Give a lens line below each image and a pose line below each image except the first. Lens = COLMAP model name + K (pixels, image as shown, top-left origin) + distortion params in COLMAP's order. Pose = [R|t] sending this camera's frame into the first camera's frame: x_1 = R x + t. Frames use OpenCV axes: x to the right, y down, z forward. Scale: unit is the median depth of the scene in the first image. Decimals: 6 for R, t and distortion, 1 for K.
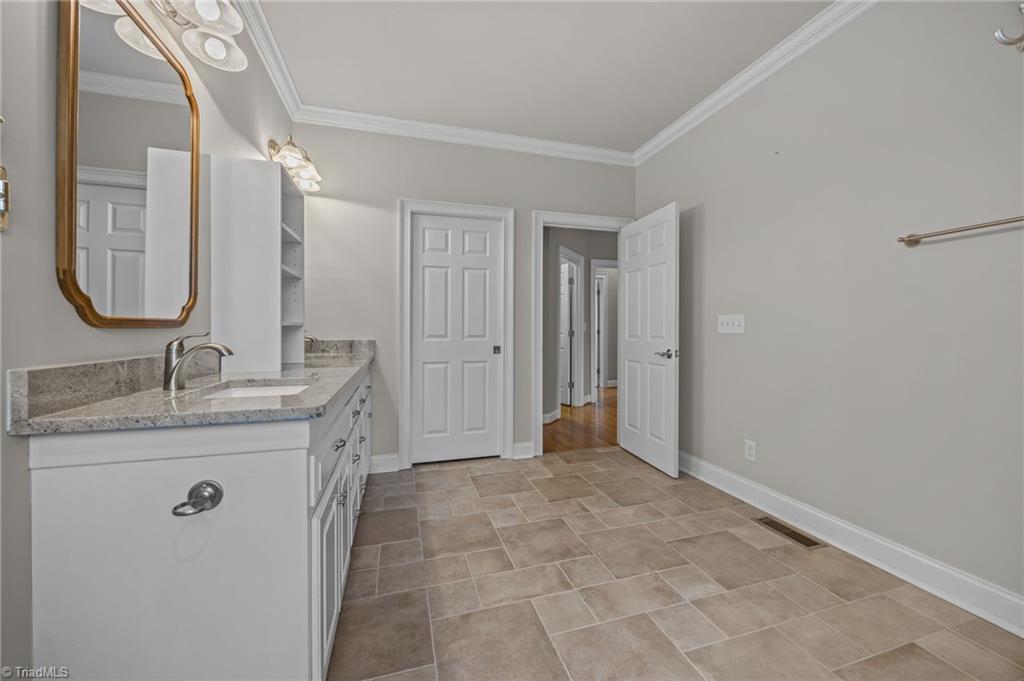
lens RADIAL K [[393.0, 0, 508.9], [0, 393.0, 331.3], [0, 0, 1]] dist [-0.003679, 0.000804]
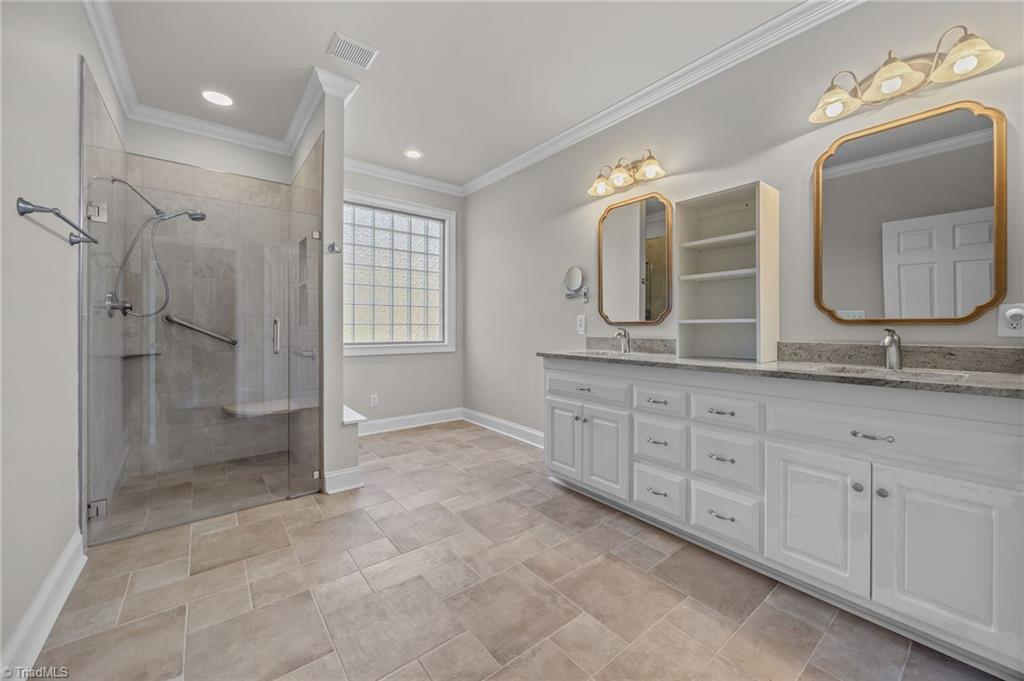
lens RADIAL K [[393.0, 0, 508.8], [0, 393.0, 329.9], [0, 0, 1]] dist [-0.003679, 0.000804]
pose [[-0.930275, 0.005012, -0.366829, 0.379287], [0.000303, 0.999917, 0.012893, -0.006320], [0.366863, 0.011883, -0.930199, 1.769610]]
